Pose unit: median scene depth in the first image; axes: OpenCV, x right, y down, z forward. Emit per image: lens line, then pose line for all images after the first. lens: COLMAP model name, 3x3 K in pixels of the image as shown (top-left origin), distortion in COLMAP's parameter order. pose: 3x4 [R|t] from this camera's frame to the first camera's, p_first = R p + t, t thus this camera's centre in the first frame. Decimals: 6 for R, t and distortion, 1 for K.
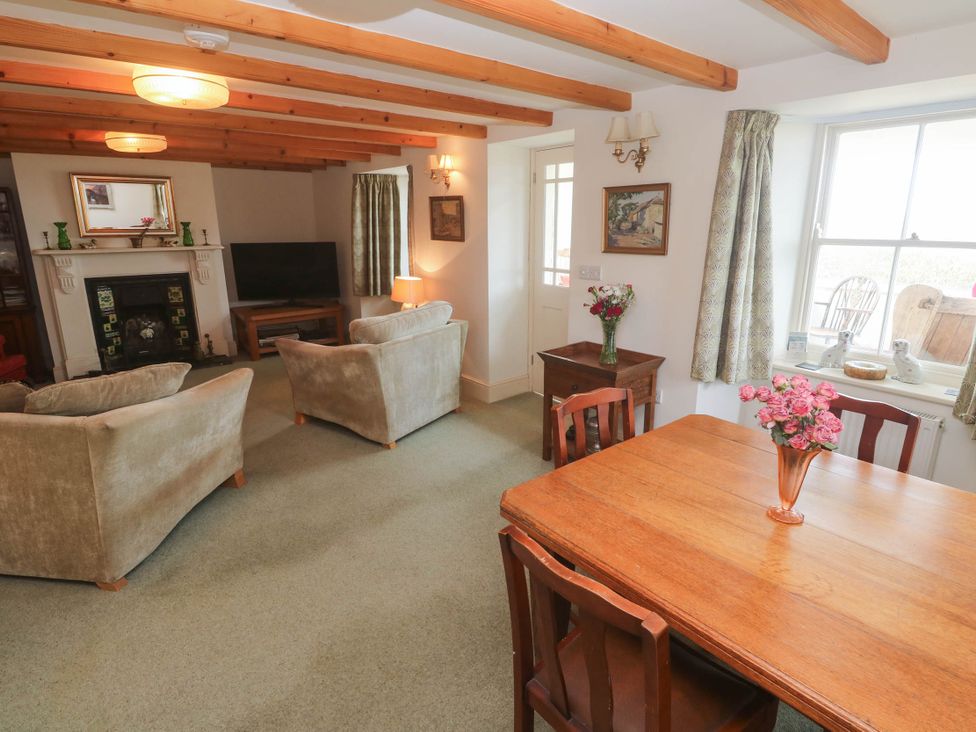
lens RADIAL K [[535.9, 0, 487.7], [0, 535.9, 362.8], [0, 0, 1]] dist [-0.001391, -0.015092]
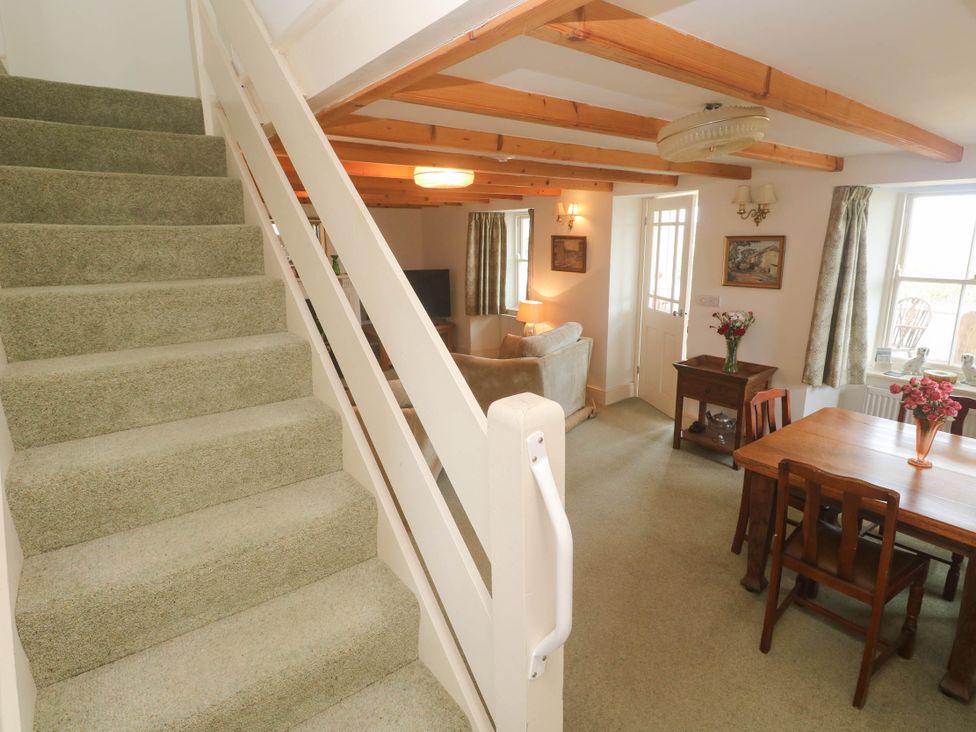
lens RADIAL K [[535.9, 0, 482.8], [0, 535.9, 362.9], [0, 0, 1]] dist [-0.001391, -0.015092]
pose [[0.999403, -0.001742, -0.034497, -0.333042], [0.001030, 0.999786, -0.020662, 0.004566], [0.034526, 0.020614, 0.999191, -0.313098]]
